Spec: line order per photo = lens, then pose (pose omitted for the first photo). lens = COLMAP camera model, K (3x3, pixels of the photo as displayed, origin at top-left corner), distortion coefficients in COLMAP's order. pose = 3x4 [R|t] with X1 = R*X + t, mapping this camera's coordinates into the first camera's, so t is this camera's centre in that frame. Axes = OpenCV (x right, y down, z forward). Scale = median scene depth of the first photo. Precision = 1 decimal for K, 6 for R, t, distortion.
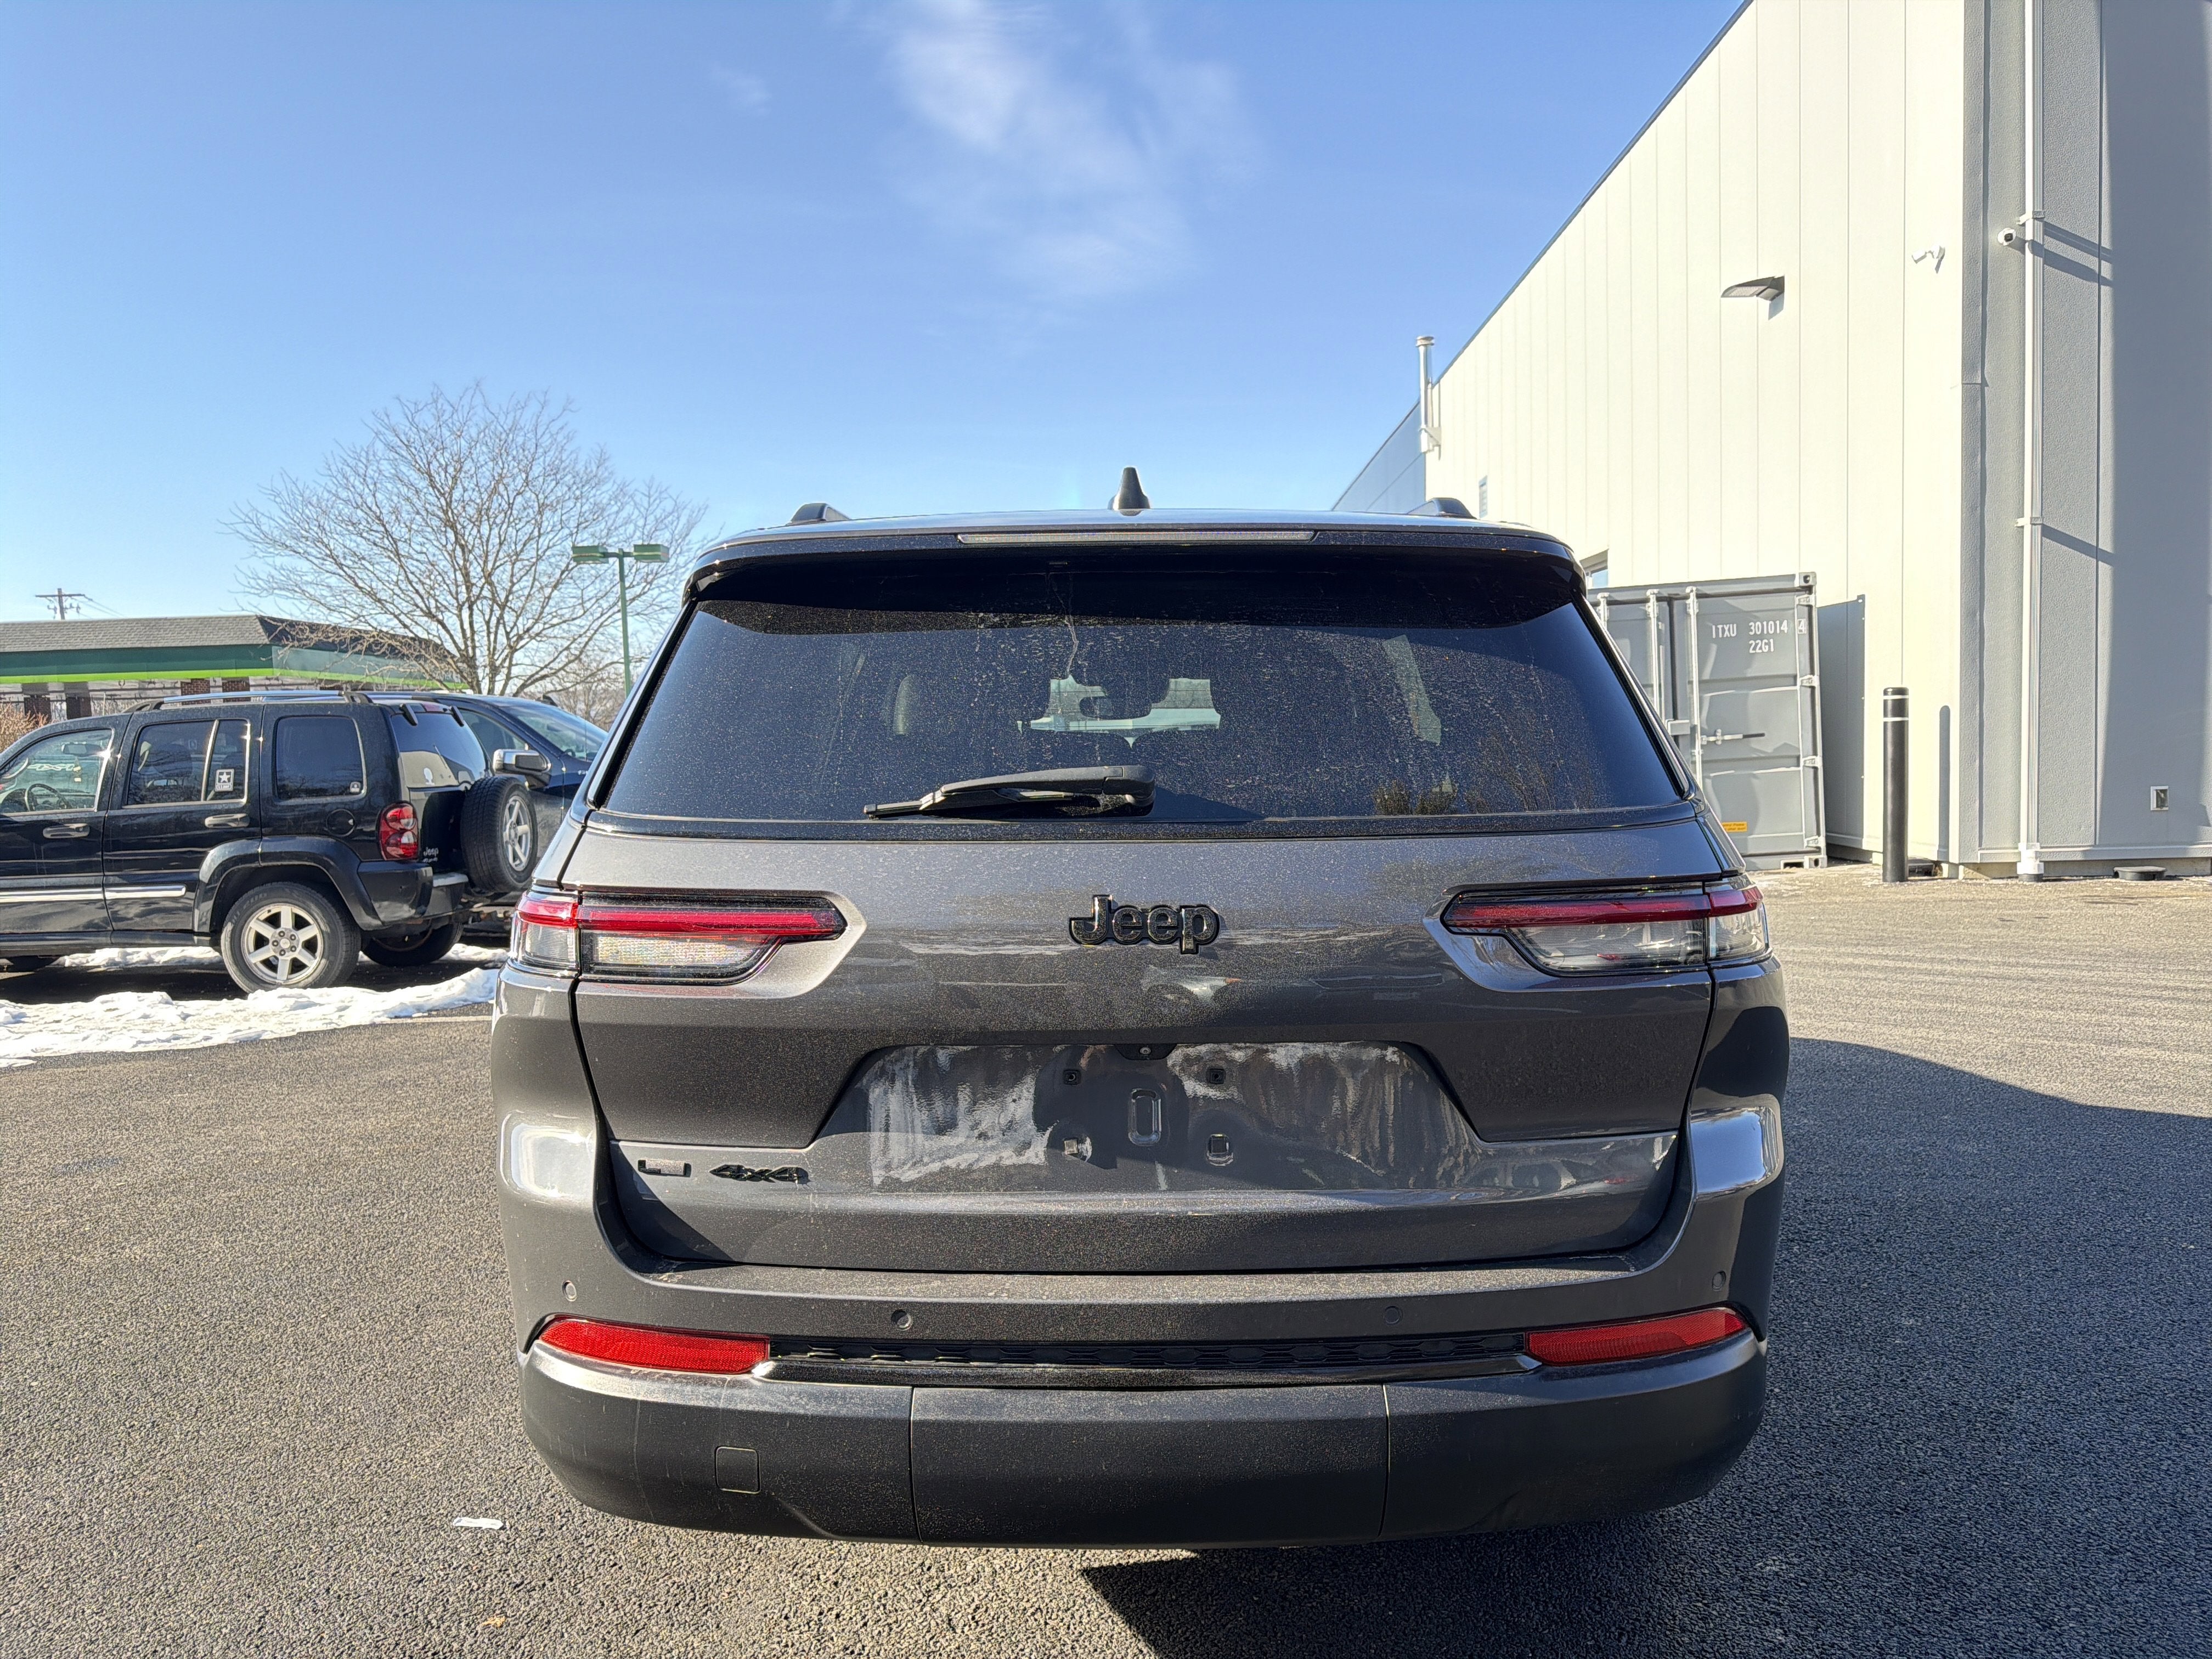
lens RADIAL K [[1546.9, 0, 1101.0], [0, 1546.9, 827.8], [0, 0, 1]] dist [-0.007711, 0.002066]
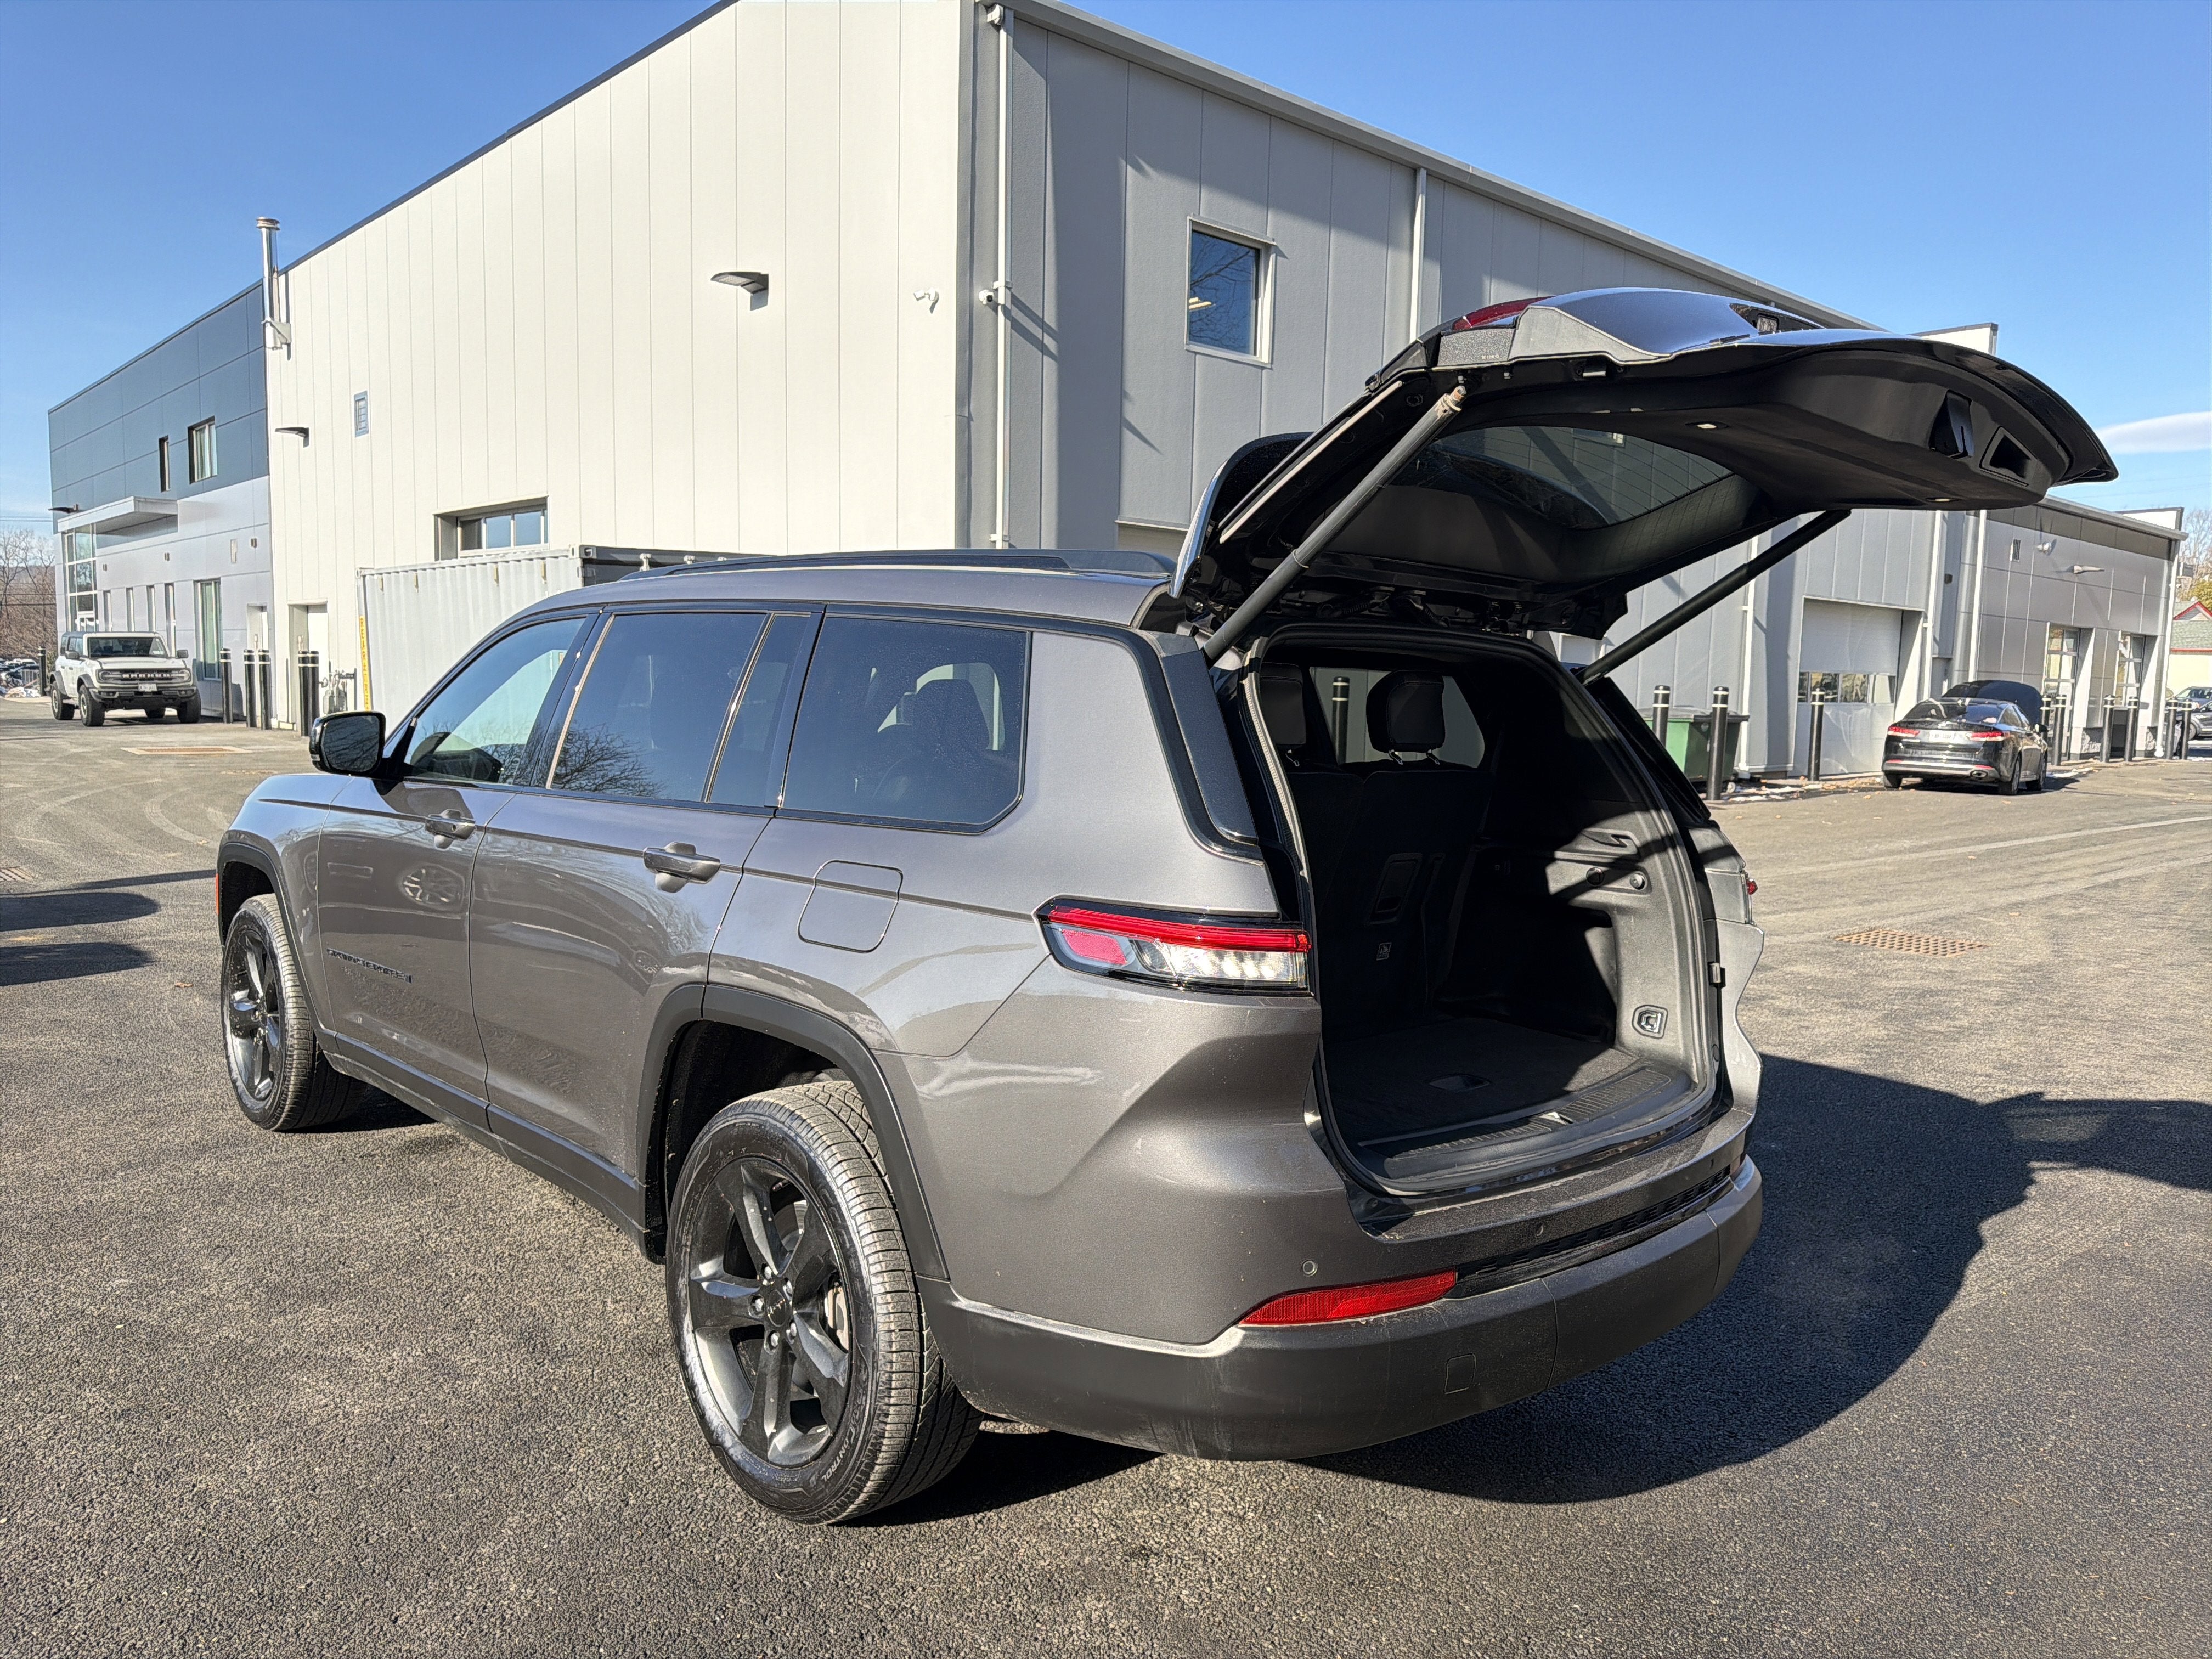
lens RADIAL K [[1539.0, 0, 1098.9], [0, 1539.0, 864.0], [0, 0, 1]] dist [-0.002165, -0.002148]
pose [[0.719153, -0.032969, 0.694069, -0.270176], [-0.009746, 0.998297, 0.057518, -0.012868], [-0.694783, -0.048128, 0.717607, 0.069069]]
